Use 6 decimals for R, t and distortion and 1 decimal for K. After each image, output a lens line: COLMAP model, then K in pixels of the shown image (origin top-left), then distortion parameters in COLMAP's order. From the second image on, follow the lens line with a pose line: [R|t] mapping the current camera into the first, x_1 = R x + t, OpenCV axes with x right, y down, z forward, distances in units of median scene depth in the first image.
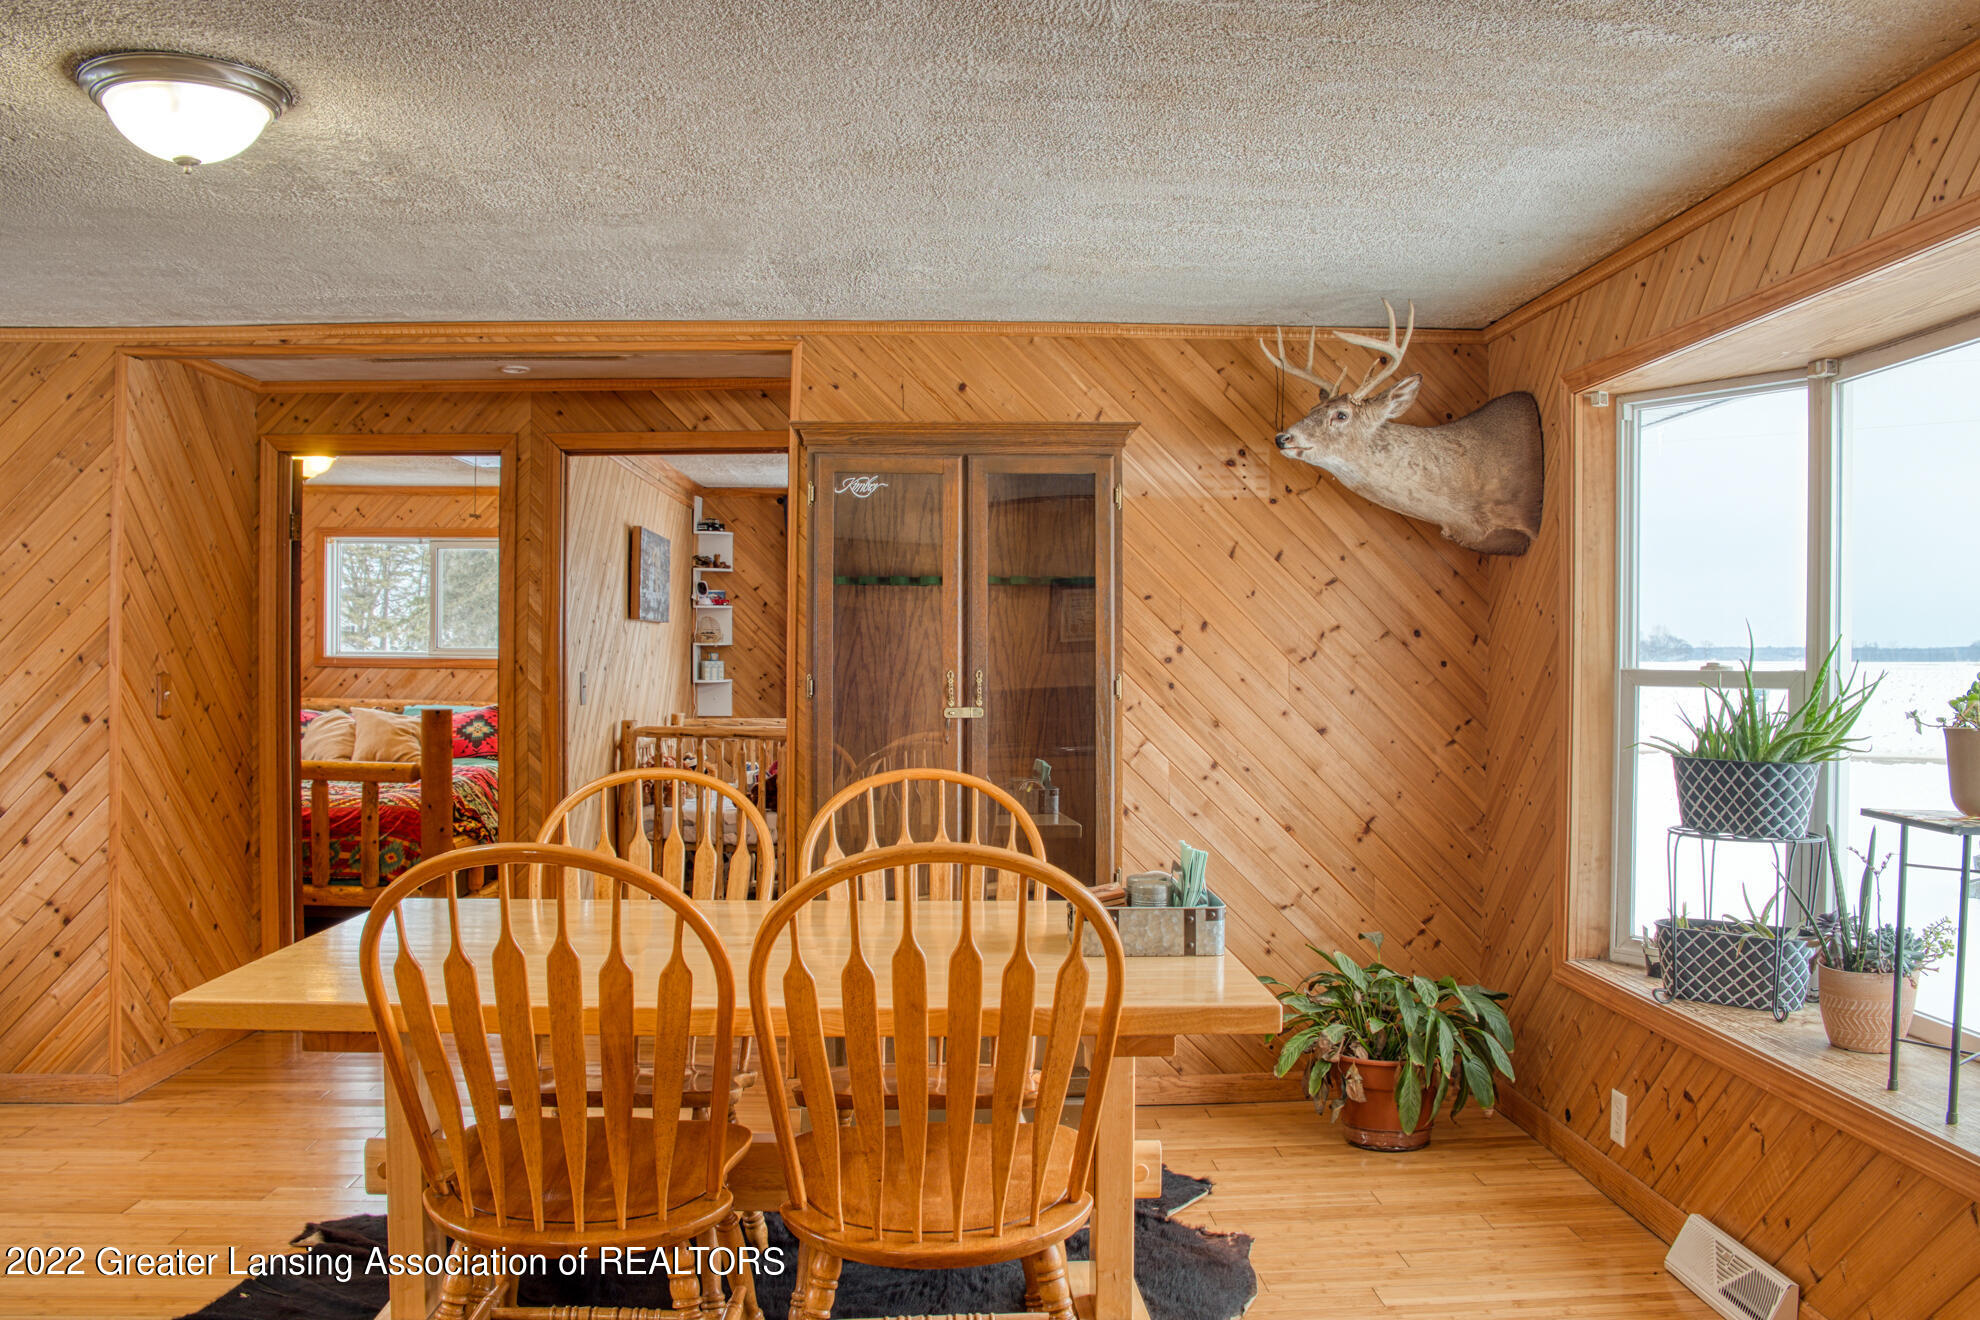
lens RADIAL K [[1568.9, 0, 990.6], [0, 1568.9, 675.4], [0, 0, 1]] dist [-0.147294, 0.095553]
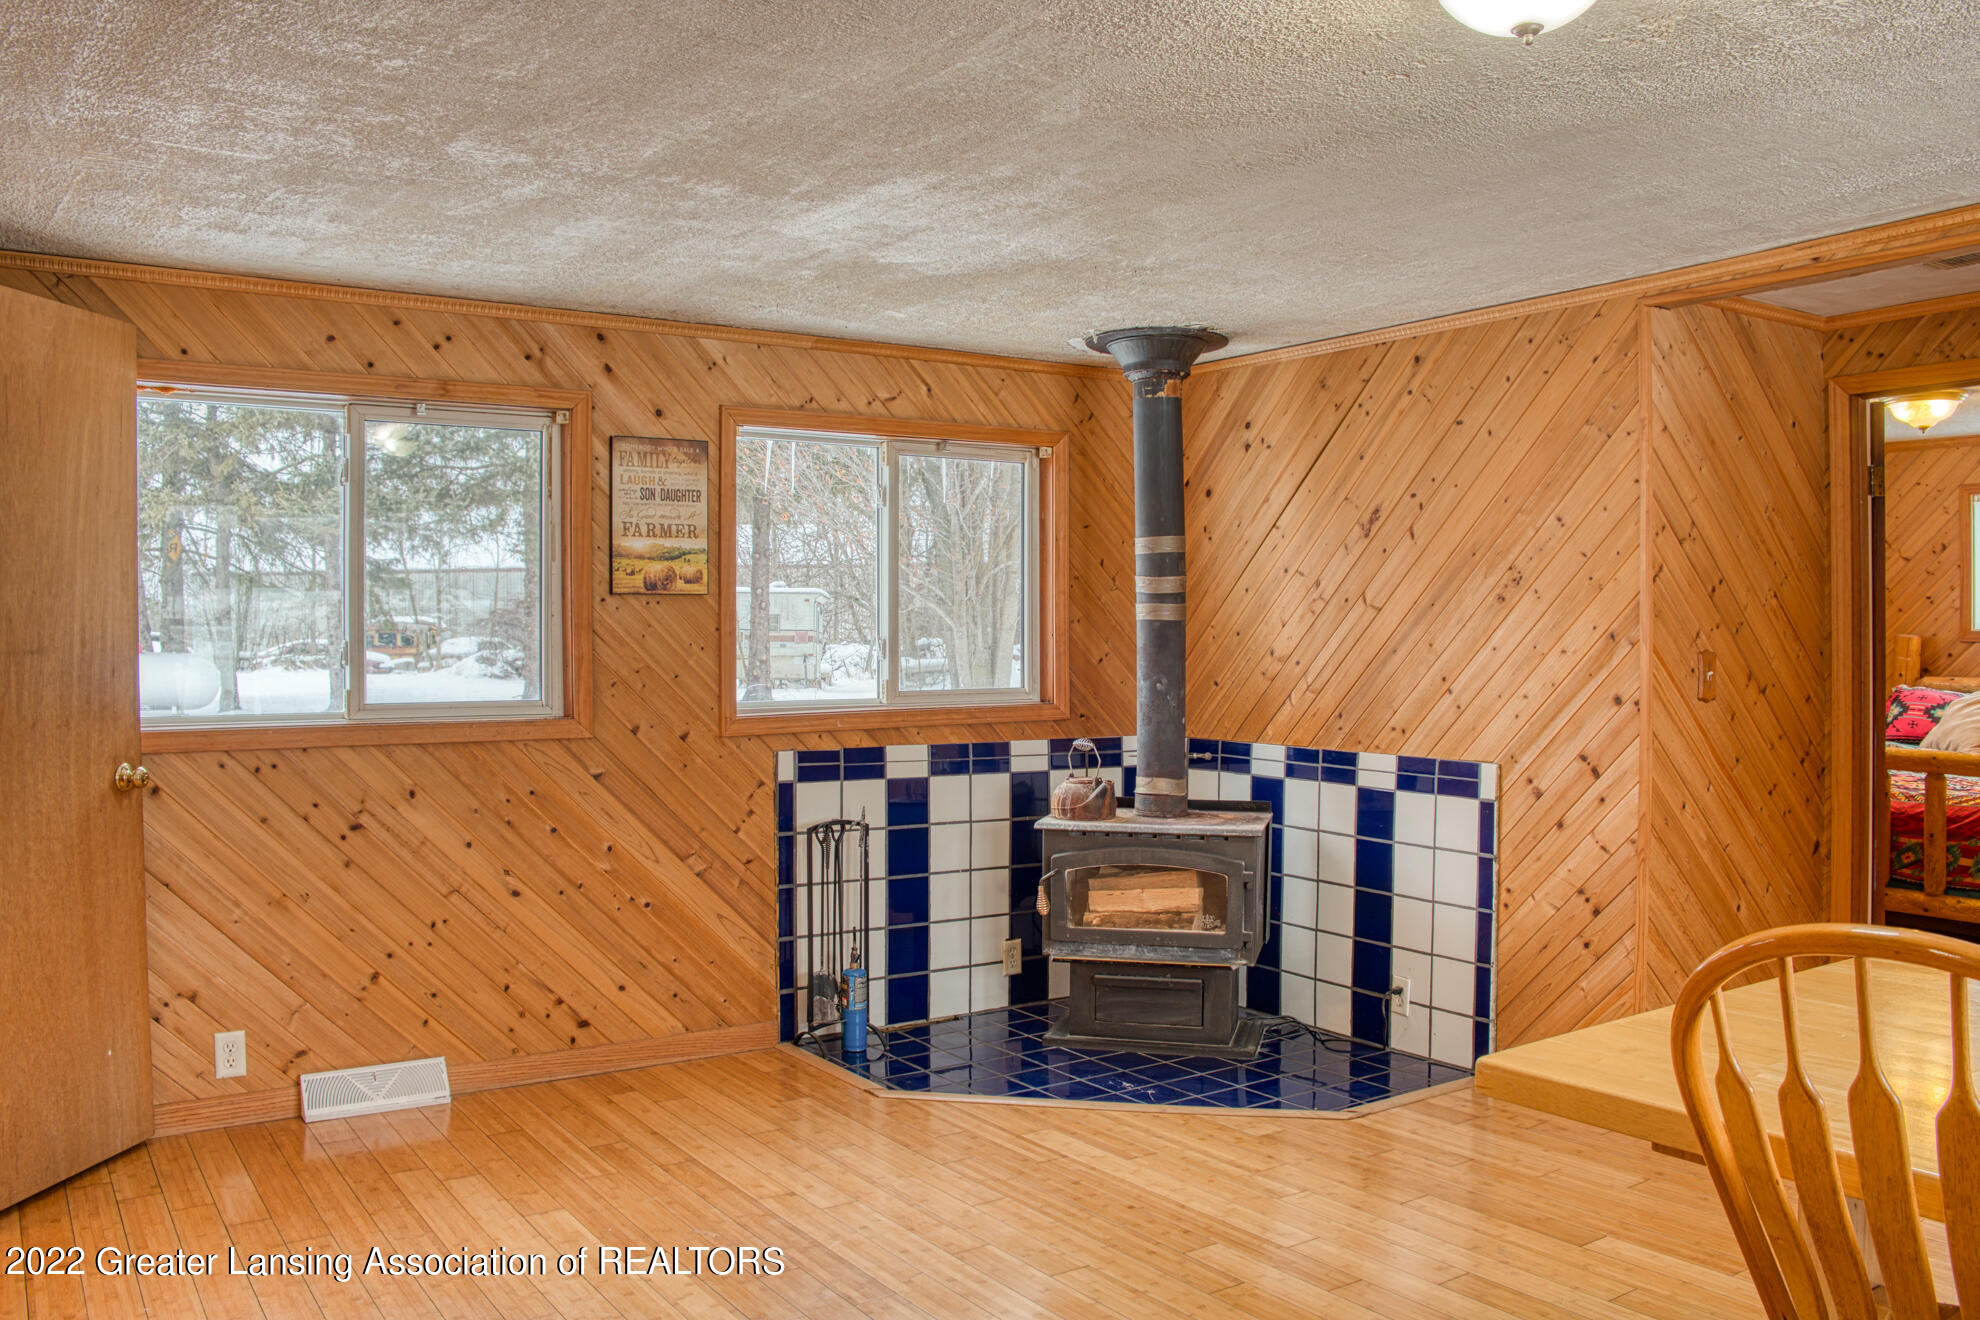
lens RADIAL K [[1568.9, 0, 990.6], [0, 1568.9, 675.4], [0, 0, 1]] dist [-0.147294, 0.095553]
pose [[0.524418, 0.009988, -0.851402, 0.008634], [0.003498, 0.999897, 0.013884, -0.001299], [0.851454, -0.010260, 0.524330, 0.160070]]
